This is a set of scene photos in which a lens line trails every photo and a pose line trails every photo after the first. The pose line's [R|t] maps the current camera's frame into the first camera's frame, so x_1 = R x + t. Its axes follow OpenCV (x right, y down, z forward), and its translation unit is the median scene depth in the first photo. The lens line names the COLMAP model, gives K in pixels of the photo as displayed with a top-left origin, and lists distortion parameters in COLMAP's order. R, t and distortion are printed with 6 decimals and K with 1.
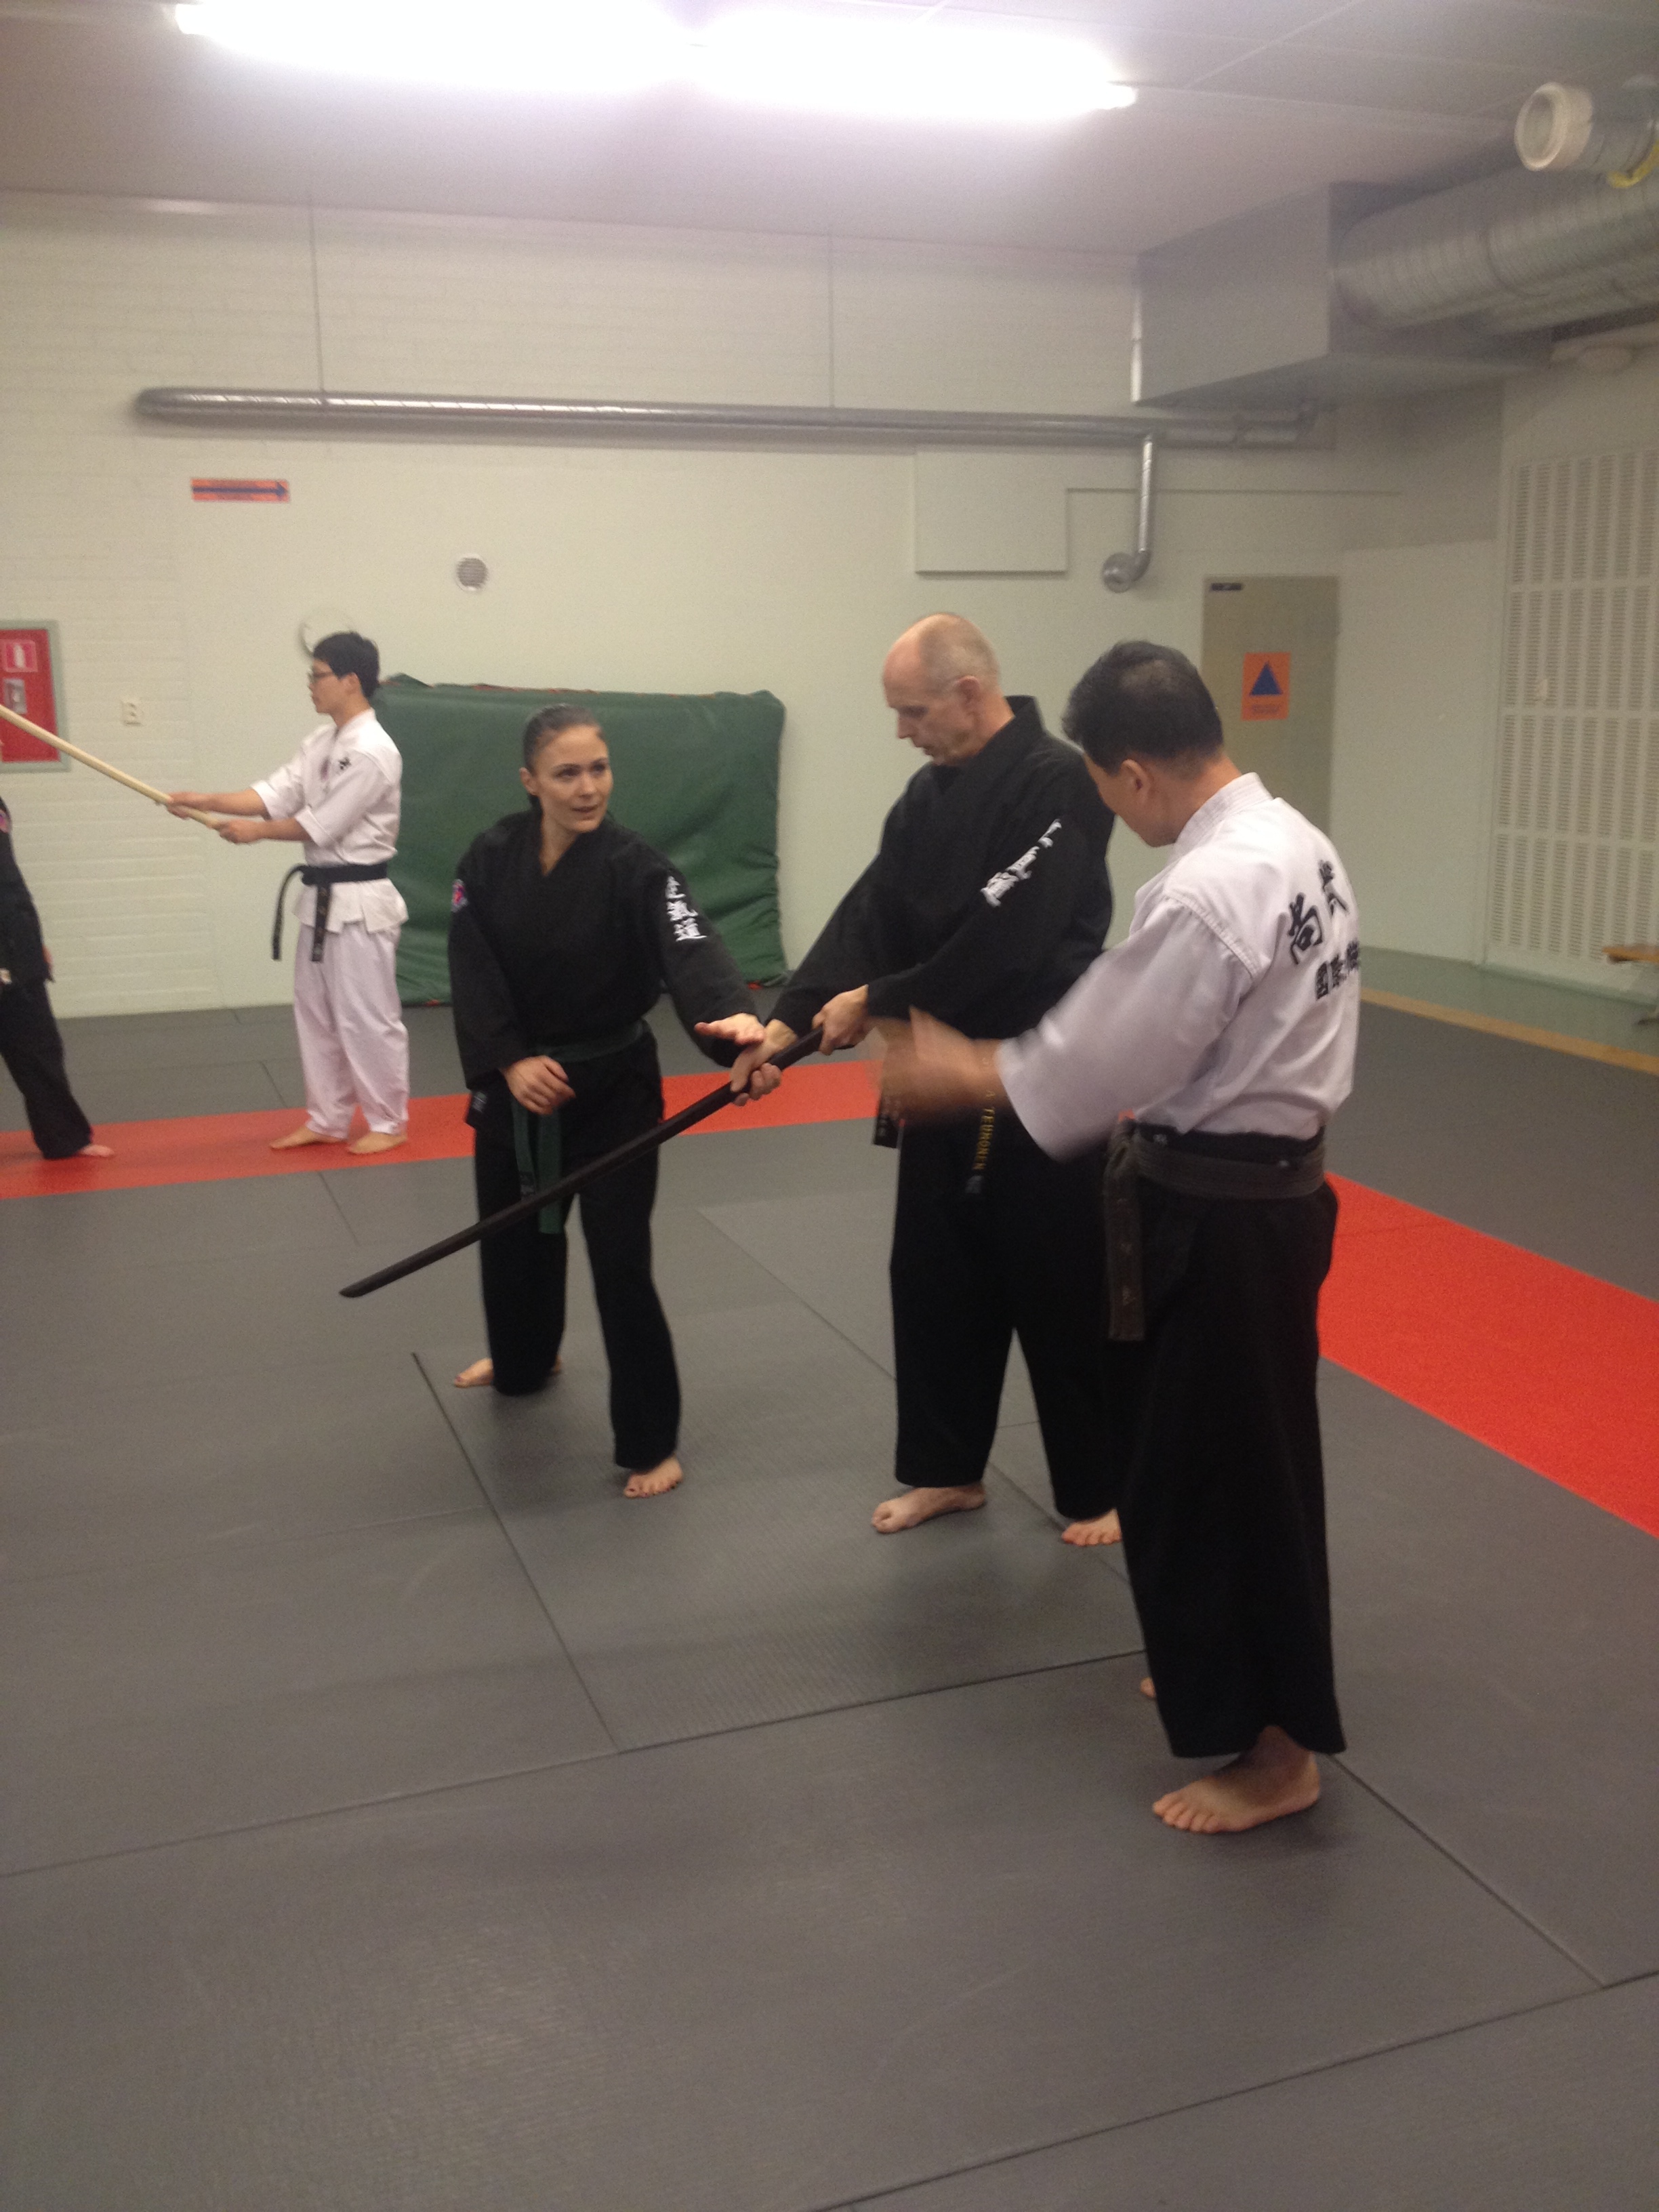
lens RADIAL K [[2119.6, 0, 829.5], [0, 2119.6, 1106.0], [0, 0, 1]] dist [0.037198, -0.073195]
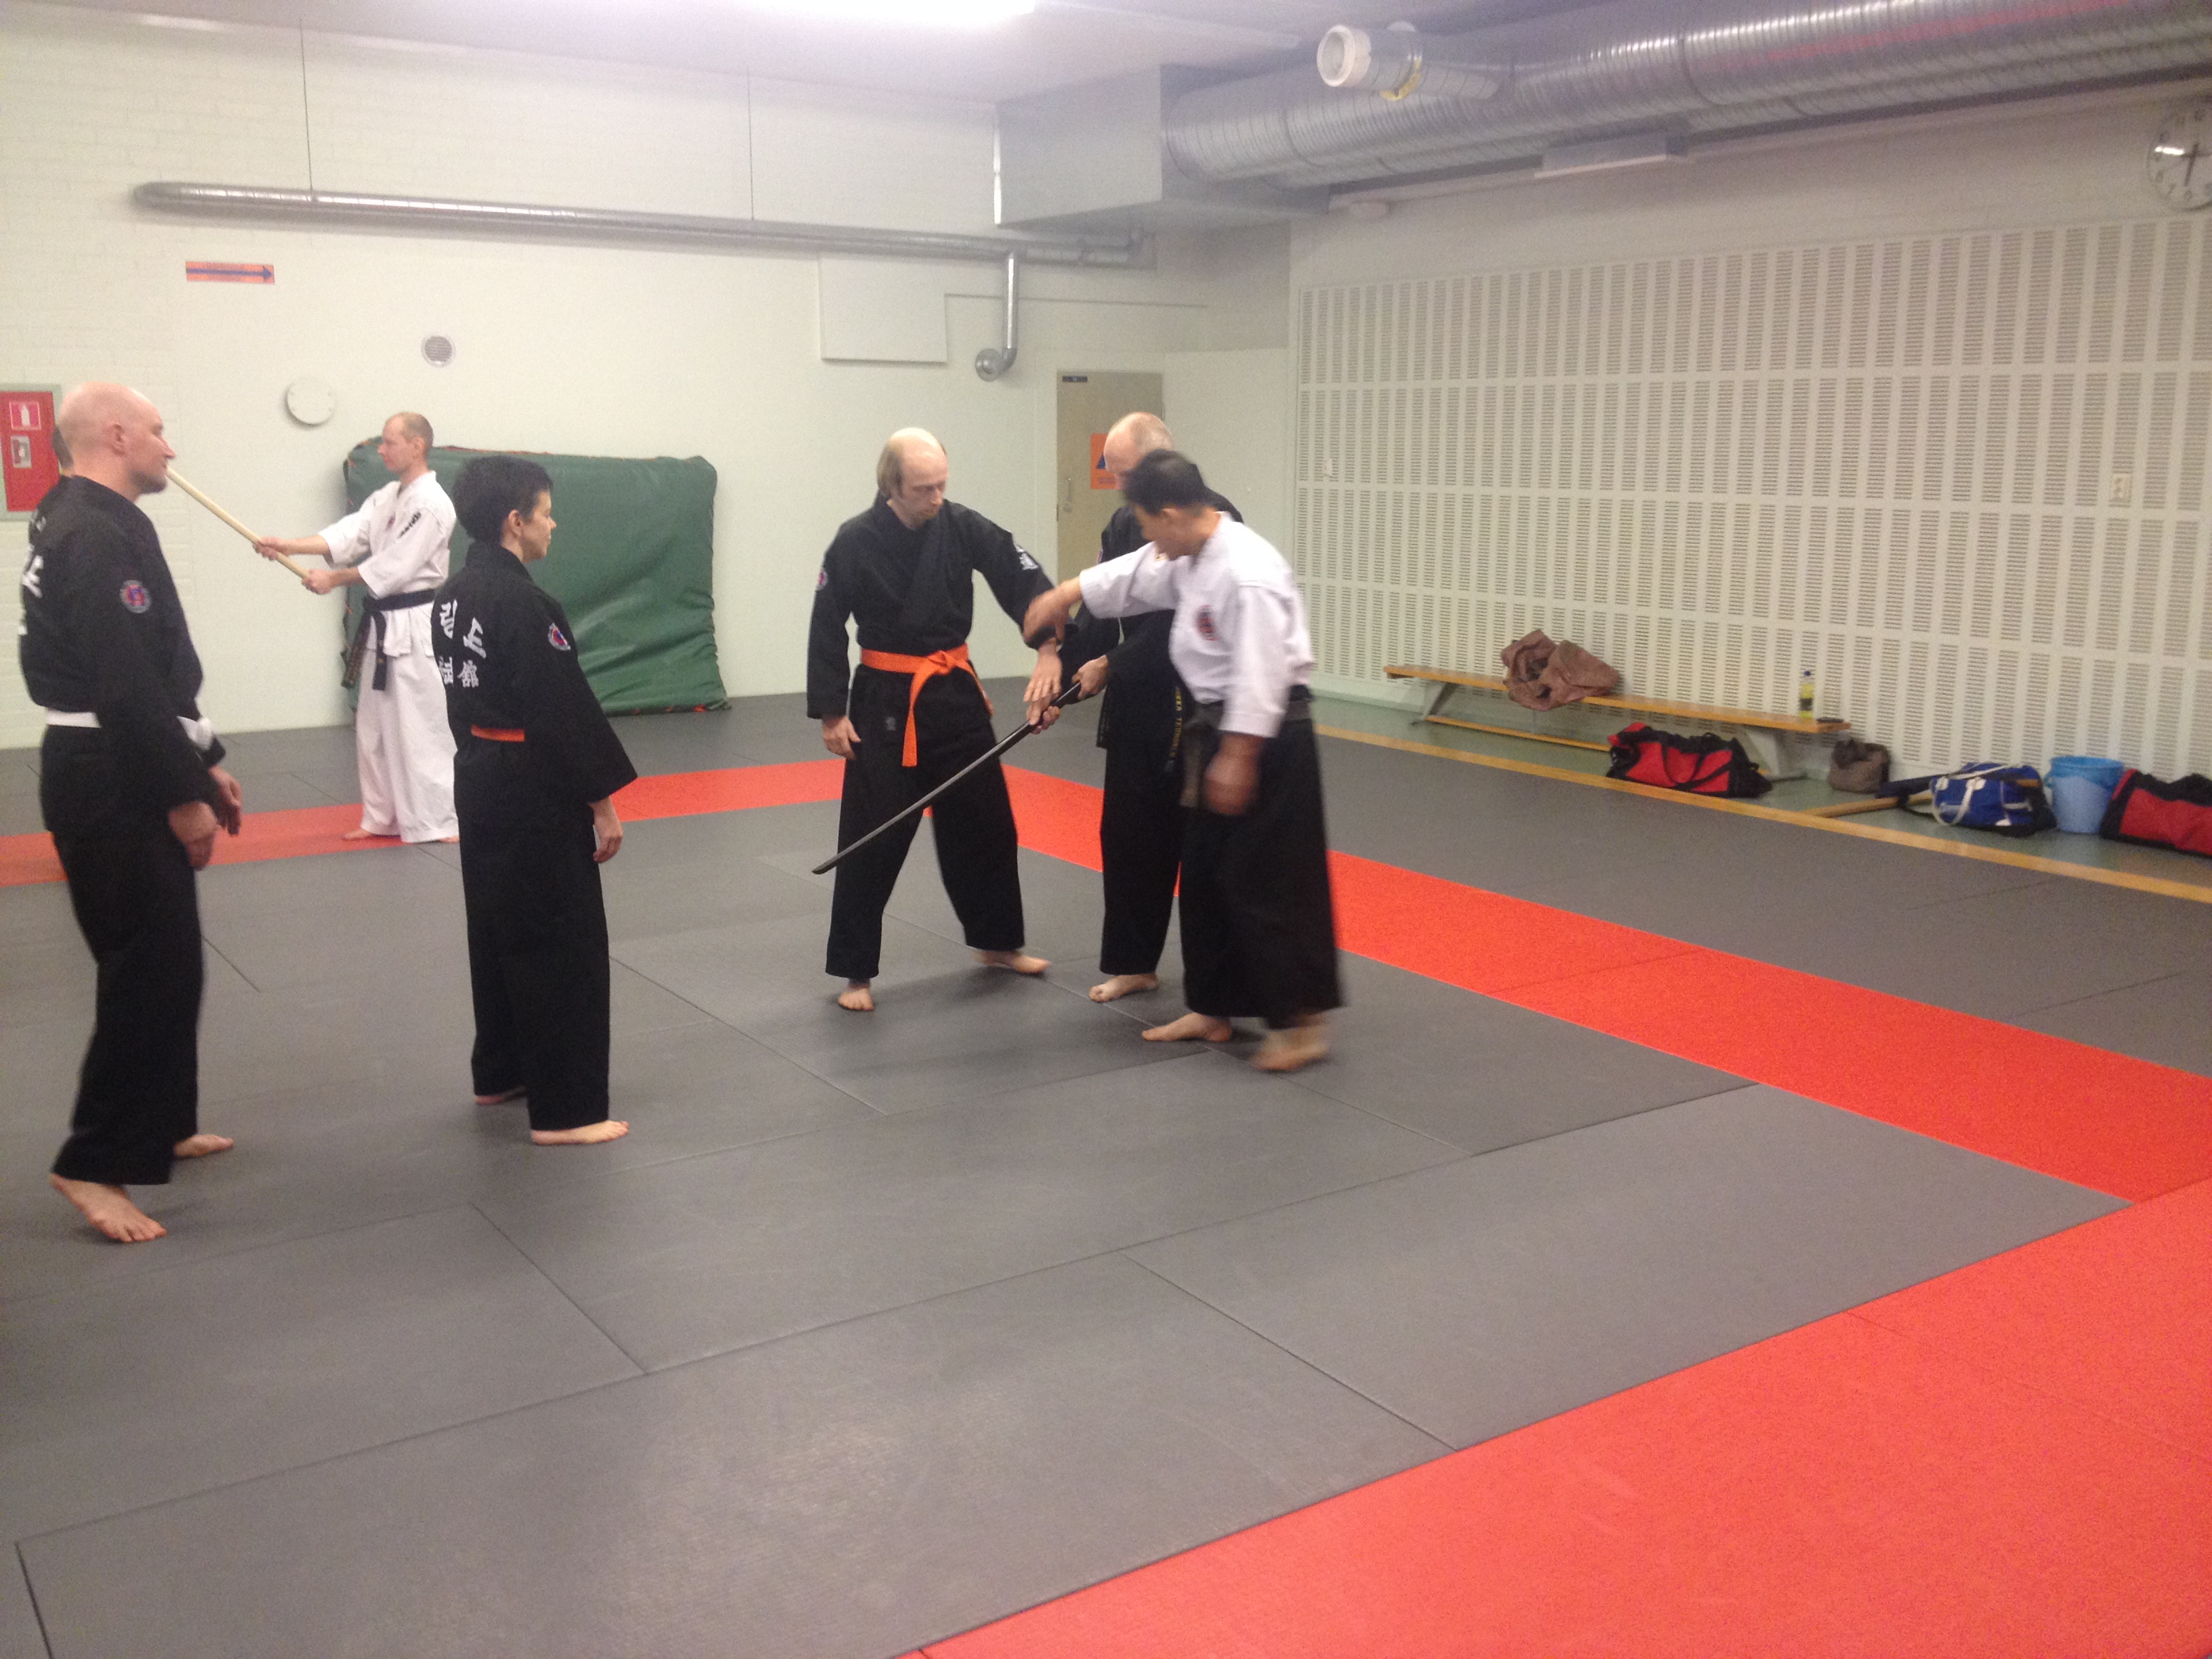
lens RADIAL K [[2057.5, 0, 1106.0], [0, 2057.5, 829.5], [0, 0, 1]] dist [0.092412, -0.198999]
pose [[0.972262, -0.026251, 0.232416, -0.089340], [0.029496, 0.999510, -0.010498, 0.030330], [-0.232026, 0.017063, 0.972560, -0.171220]]
